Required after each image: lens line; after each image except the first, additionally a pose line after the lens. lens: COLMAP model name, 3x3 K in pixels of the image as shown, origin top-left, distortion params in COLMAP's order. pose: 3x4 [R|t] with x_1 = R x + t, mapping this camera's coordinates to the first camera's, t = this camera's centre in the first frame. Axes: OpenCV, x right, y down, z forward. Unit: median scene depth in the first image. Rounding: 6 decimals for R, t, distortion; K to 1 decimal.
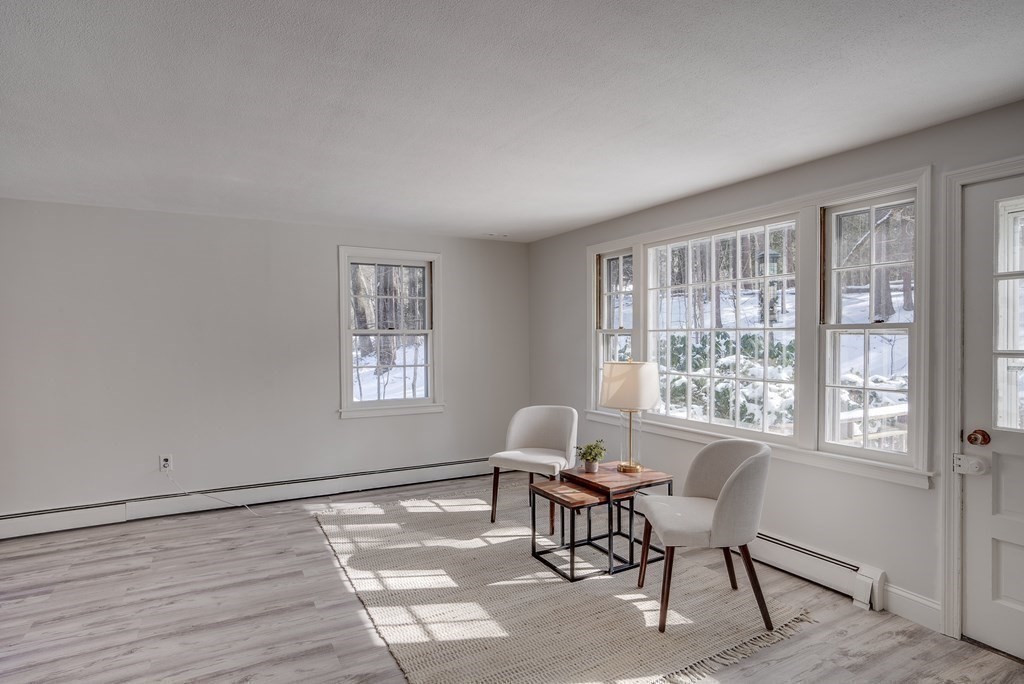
lens RADIAL K [[558.2, 0, 515.2], [0, 558.2, 344.4], [0, 0, 1]] dist [-0.067874, 0.043175]
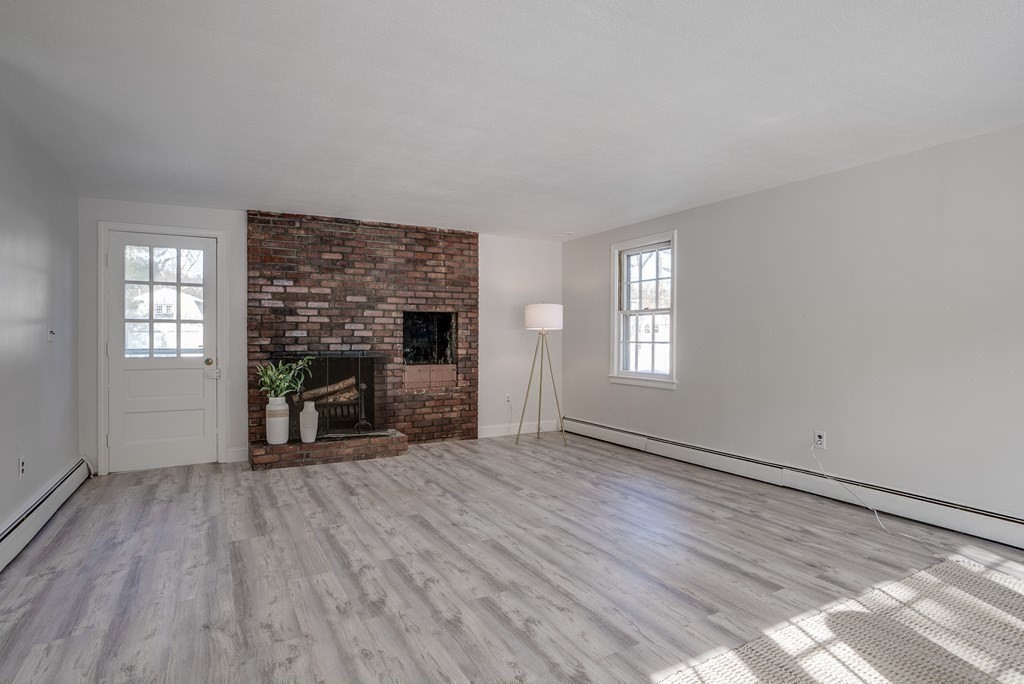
lens RADIAL K [[547.1, 0, 512.0], [0, 547.1, 342.0], [0, 0, 1]] dist [-0.055219, 0.028470]
pose [[0.005080, 0.019699, -0.999793, 0.362598], [-0.013957, 0.999710, 0.019627, 0.047416], [0.999890, 0.013854, 0.005353, 0.581100]]
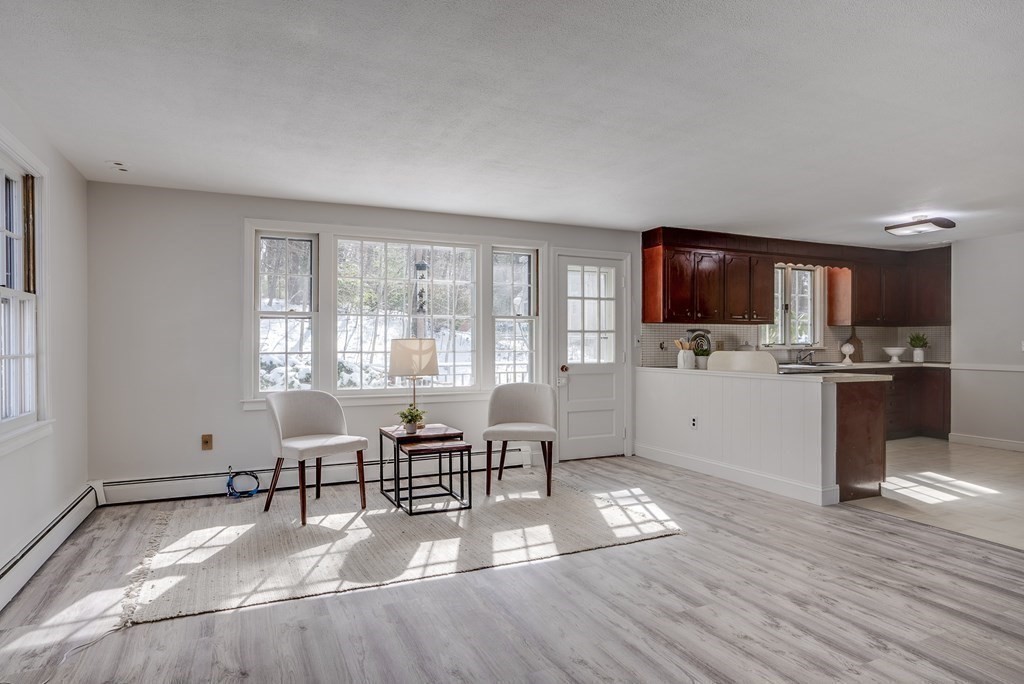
lens RADIAL K [[596.4, 0, 515.7], [0, 596.4, 344.5], [0, 0, 1]] dist [-0.038362, 0.029516]
pose [[0.071864, 0.004326, 0.997405, -1.154123], [0.013511, 0.999895, -0.005310, 0.059434], [-0.997323, 0.013857, 0.071798, 0.732884]]
